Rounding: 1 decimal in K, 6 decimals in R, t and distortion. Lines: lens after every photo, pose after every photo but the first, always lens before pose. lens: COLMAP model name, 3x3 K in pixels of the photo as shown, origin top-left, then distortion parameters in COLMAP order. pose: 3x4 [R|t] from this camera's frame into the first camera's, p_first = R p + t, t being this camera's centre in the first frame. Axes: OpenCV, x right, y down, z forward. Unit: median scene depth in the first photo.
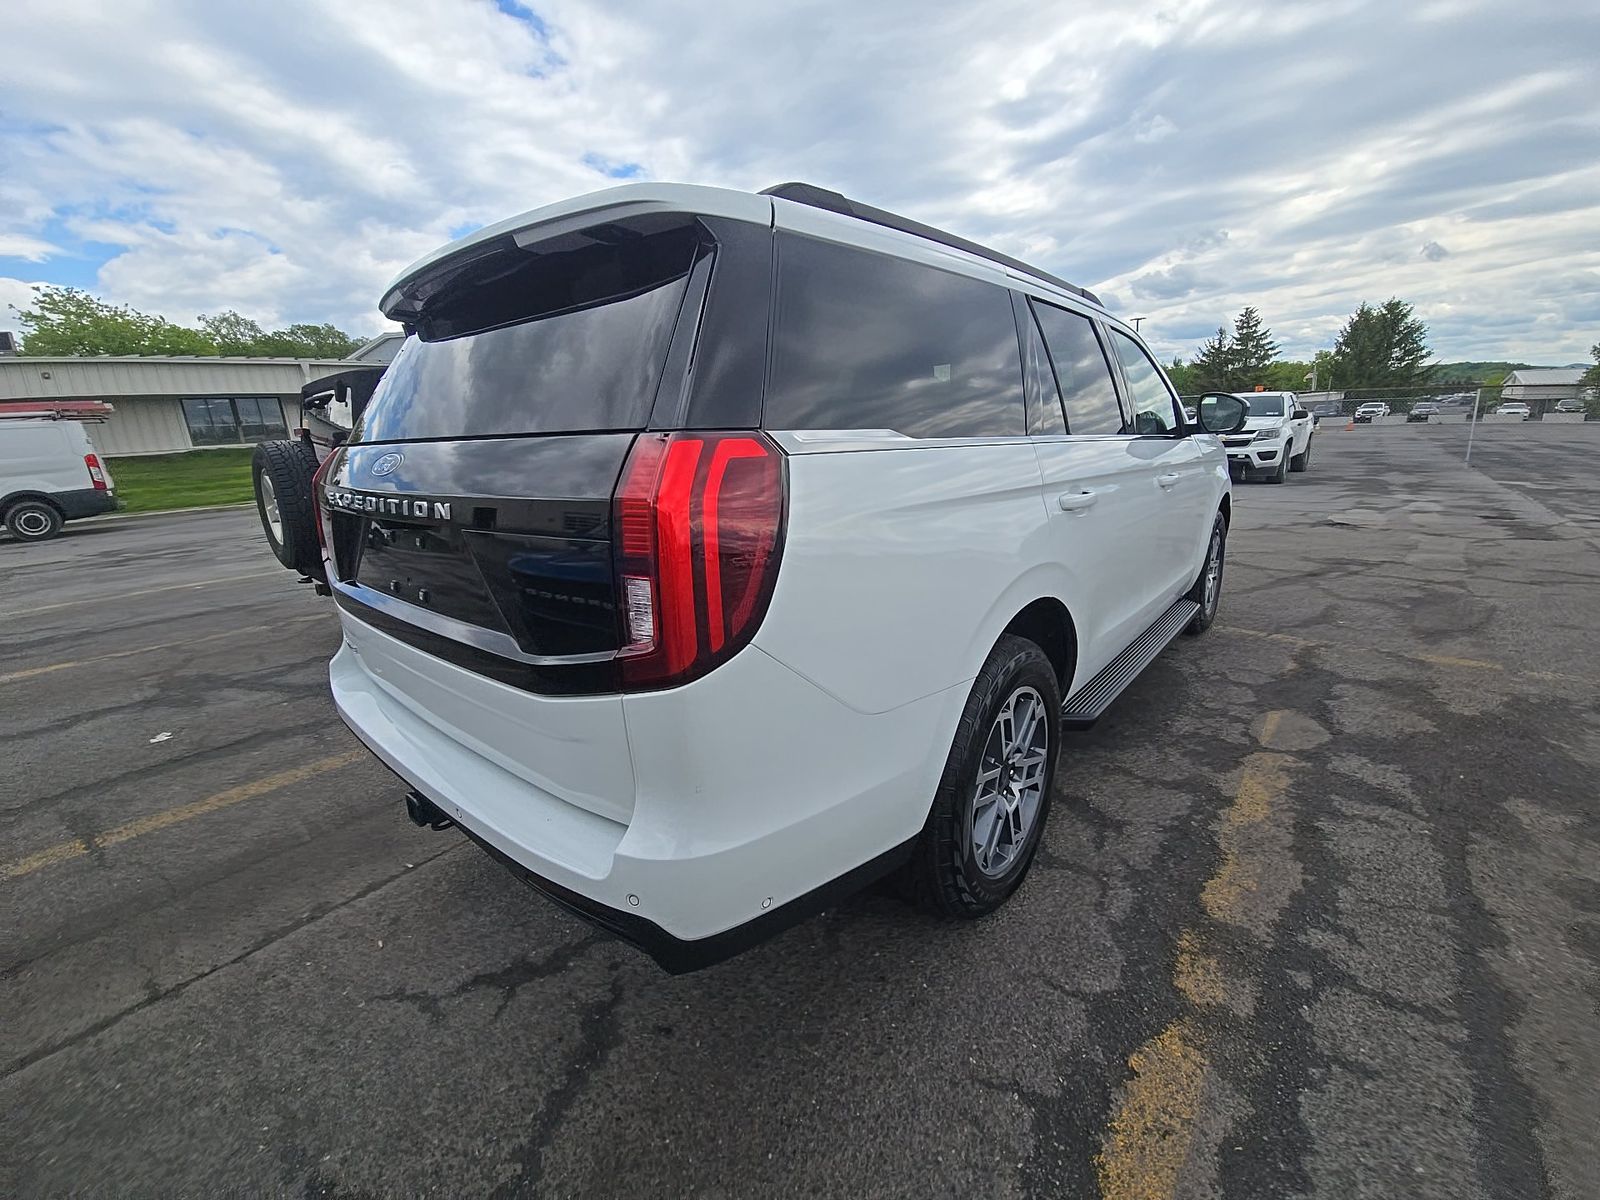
lens RADIAL K [[654.3, 0, 801.1], [0, 654.3, 596.7], [0, 0, 1]] dist [0.004032, -0.007365]
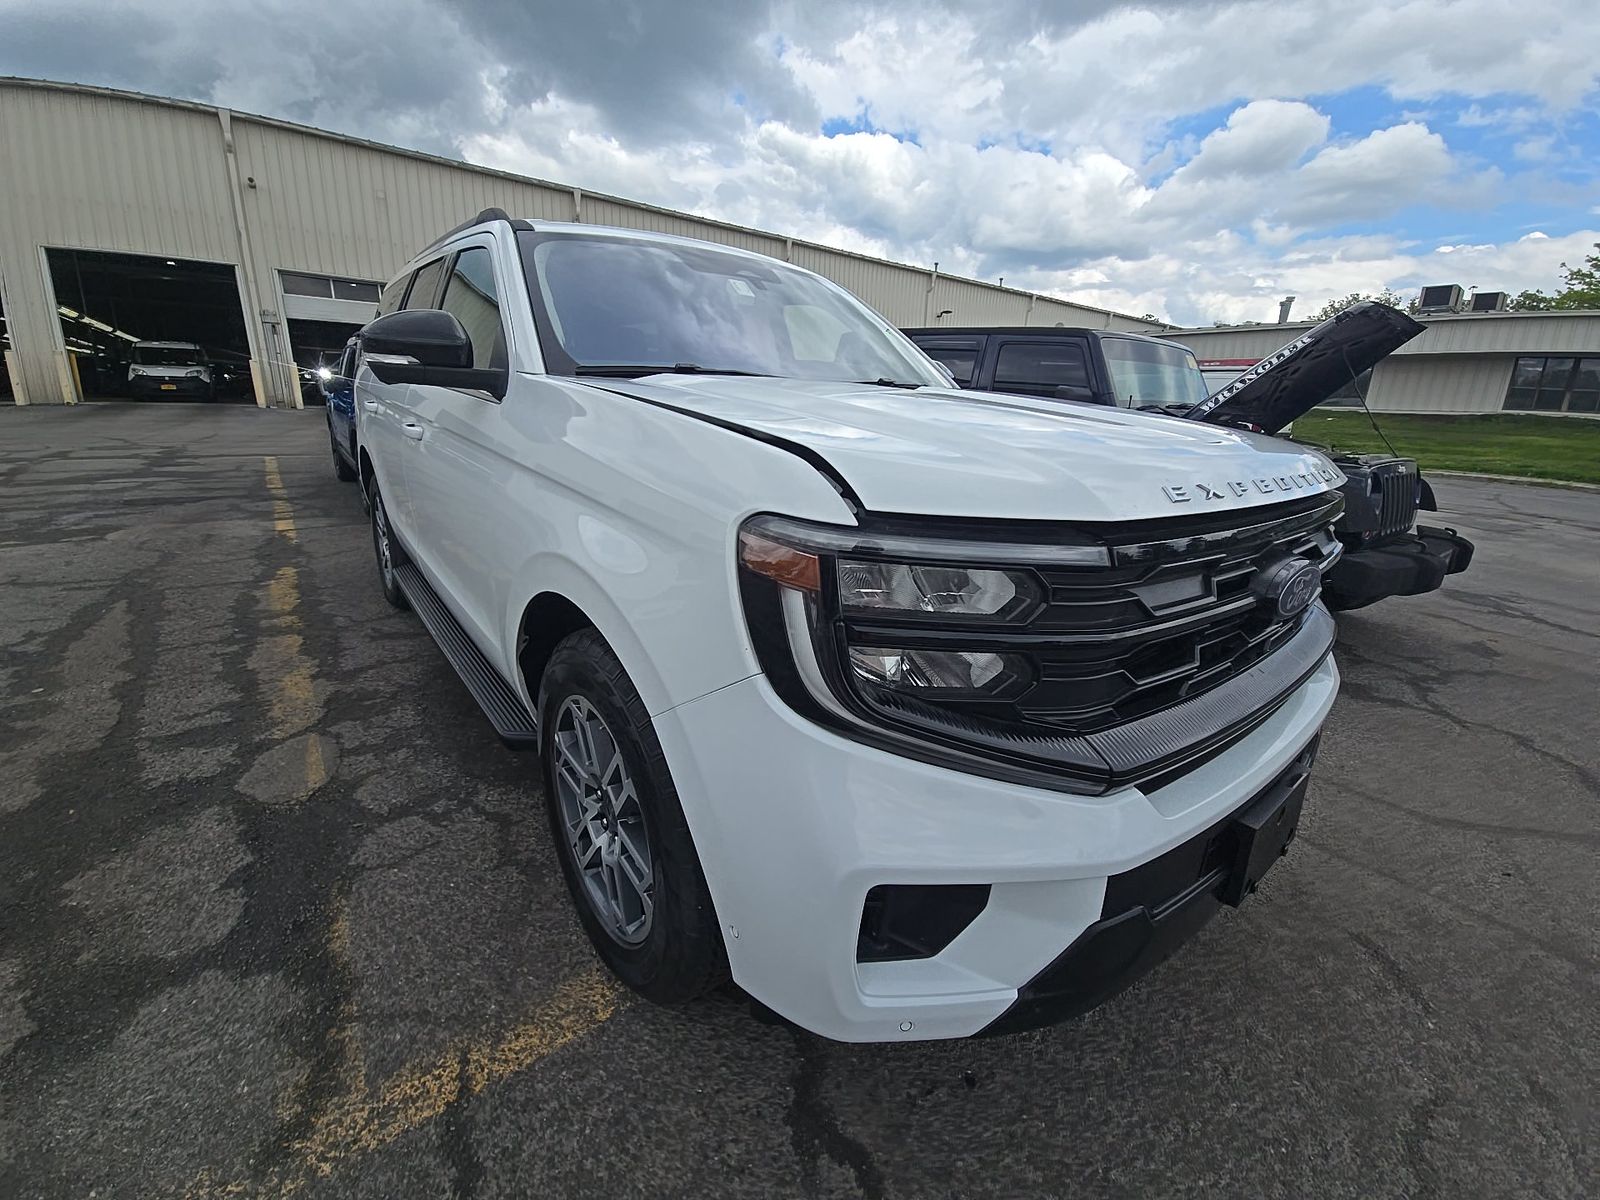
lens RADIAL K [[654.3, 0, 805.7], [0, 654.3, 591.1], [0, 0, 1]] dist [0.004032, -0.007365]
pose [[-0.194606, 0.321557, -0.926677, 1.313621], [-0.278769, 0.887650, 0.366558, -0.451057], [0.940434, 0.329664, -0.083102, 1.612736]]
